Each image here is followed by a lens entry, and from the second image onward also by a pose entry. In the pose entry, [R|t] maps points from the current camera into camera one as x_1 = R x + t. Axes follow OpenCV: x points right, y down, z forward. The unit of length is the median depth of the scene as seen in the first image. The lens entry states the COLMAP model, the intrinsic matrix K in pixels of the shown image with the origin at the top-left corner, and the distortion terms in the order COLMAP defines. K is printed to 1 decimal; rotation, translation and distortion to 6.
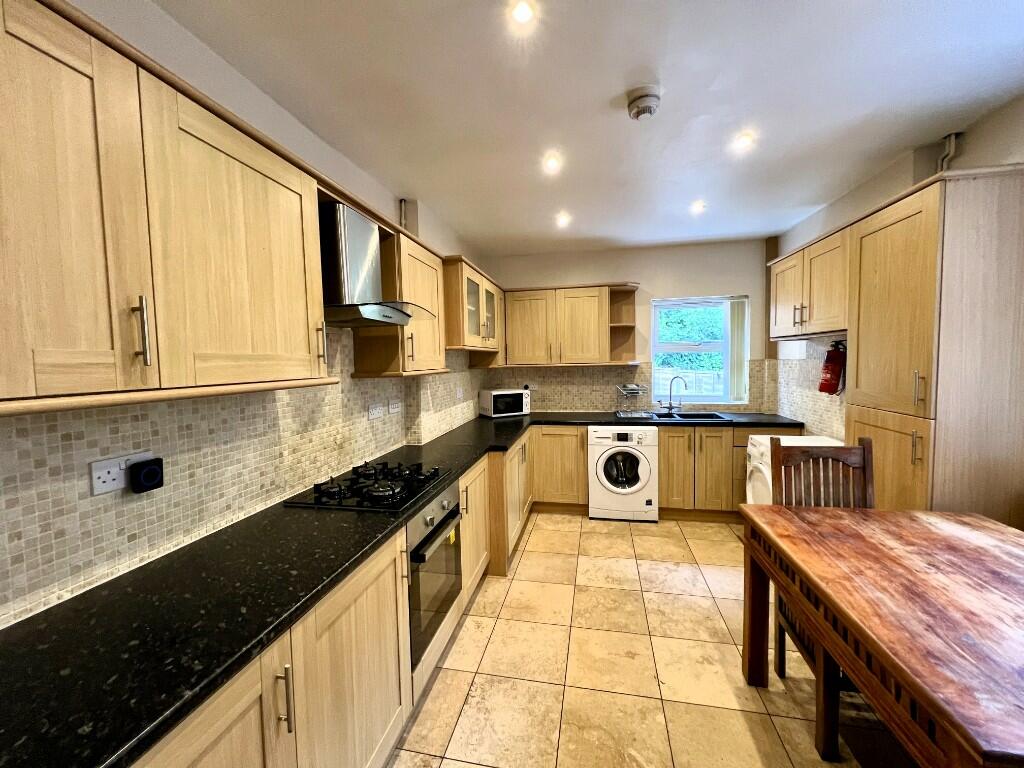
lens RADIAL K [[406.4, 0, 511.4], [0, 406.4, 381.5], [0, 0, 1]] dist [-0.002280, -0.000079]
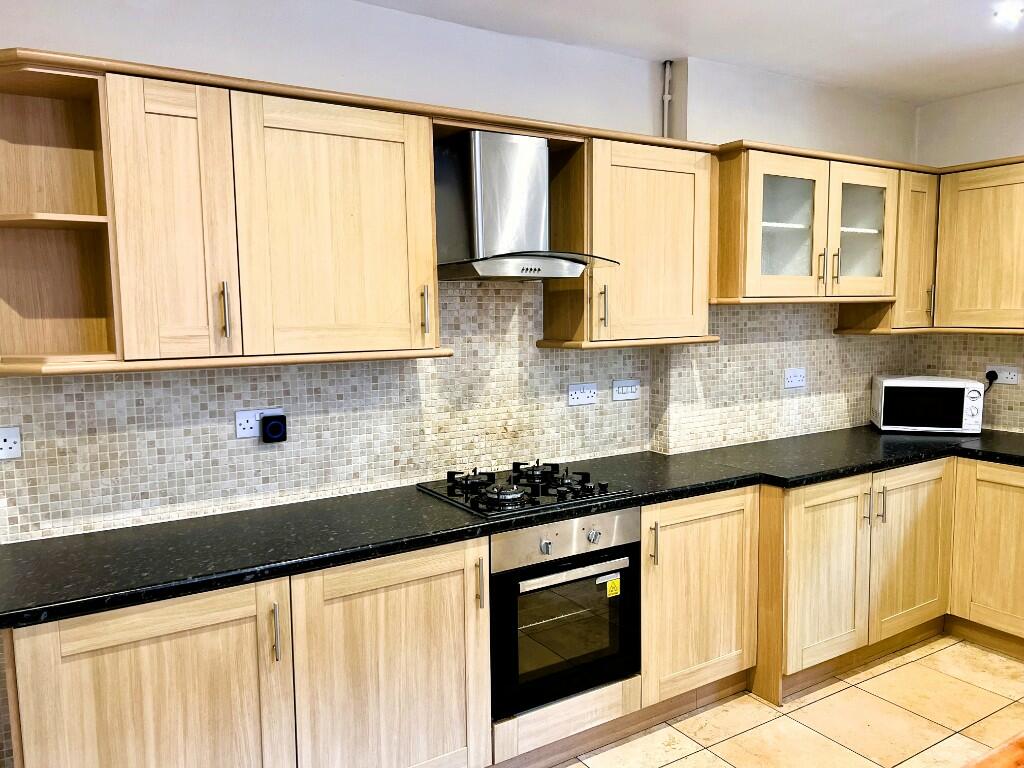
lens RADIAL K [[765.4, 0, 512.0], [0, 765.4, 384.0], [0, 0, 1]] dist [0.083641, -0.107758]
pose [[0.691366, 0.083513, -0.717662, 0.599076], [-0.040068, 0.996200, 0.077327, -0.048275], [0.721393, -0.024706, 0.692085, -0.010526]]
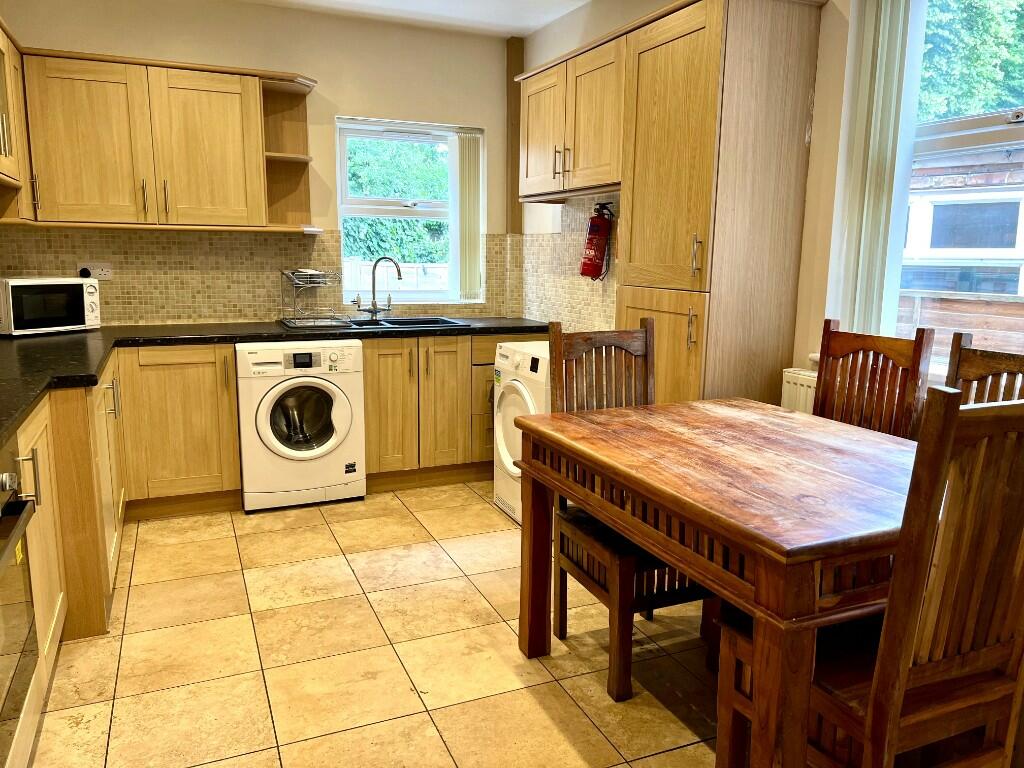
lens RADIAL K [[765.4, 0, 512.0], [0, 765.4, 384.0], [0, 0, 1]] dist [0.083641, -0.107758]
pose [[0.816141, -0.067776, 0.573864, -0.172493], [0.002571, 0.993514, 0.113682, 0.081415], [-0.577847, -0.091305, 0.811022, -0.056784]]
